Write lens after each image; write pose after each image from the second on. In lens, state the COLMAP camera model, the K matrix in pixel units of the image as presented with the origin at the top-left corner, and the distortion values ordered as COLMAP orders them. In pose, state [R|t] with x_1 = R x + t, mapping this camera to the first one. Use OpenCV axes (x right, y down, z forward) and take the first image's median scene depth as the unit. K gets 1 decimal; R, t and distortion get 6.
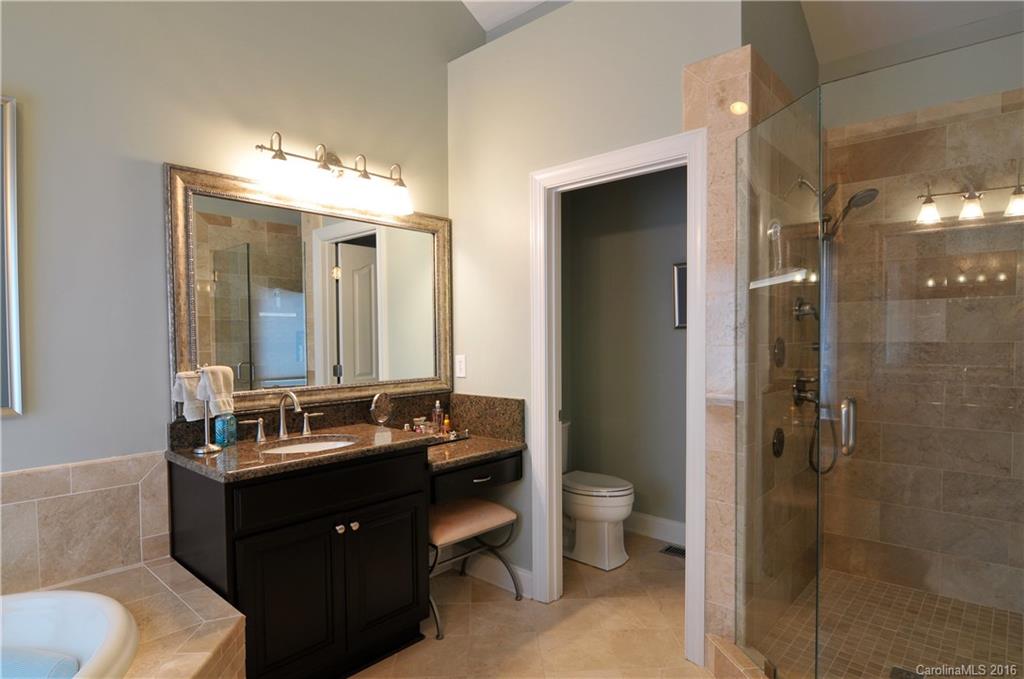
lens RADIAL K [[539.7, 0, 514.4], [0, 539.7, 353.8], [0, 0, 1]] dist [-0.001554, -0.010749]
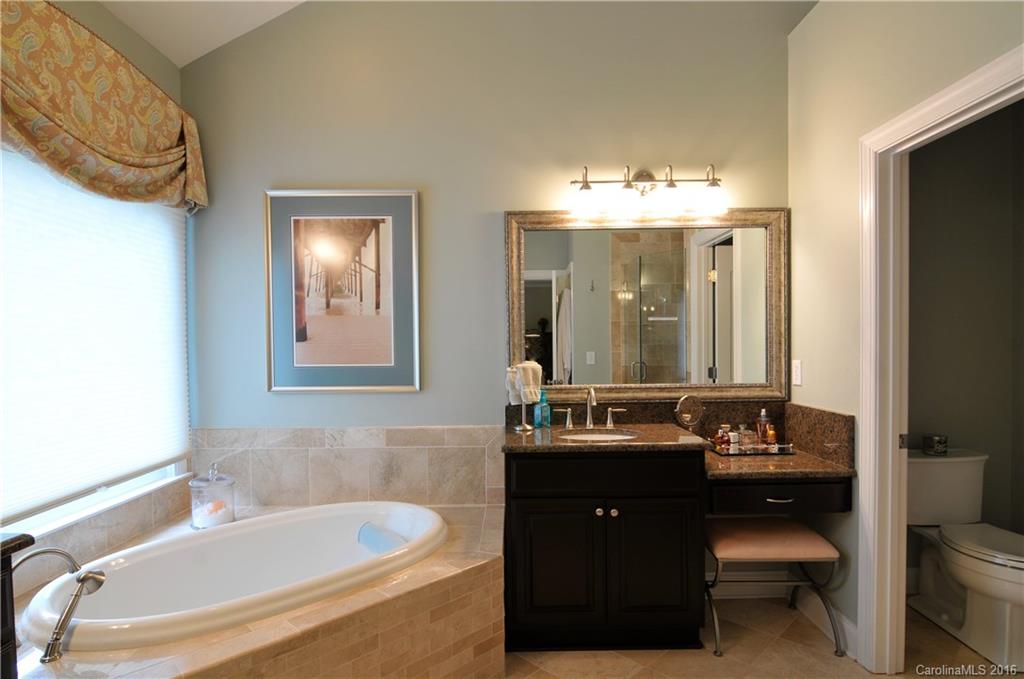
lens RADIAL K [[539.7, 0, 514.4], [0, 539.7, 353.8], [0, 0, 1]] dist [-0.001554, -0.010749]
pose [[0.692755, 0.015611, -0.721004, 0.265775], [-0.017026, 0.999841, 0.005289, -0.005460], [0.720972, 0.008612, 0.692911, 0.065900]]
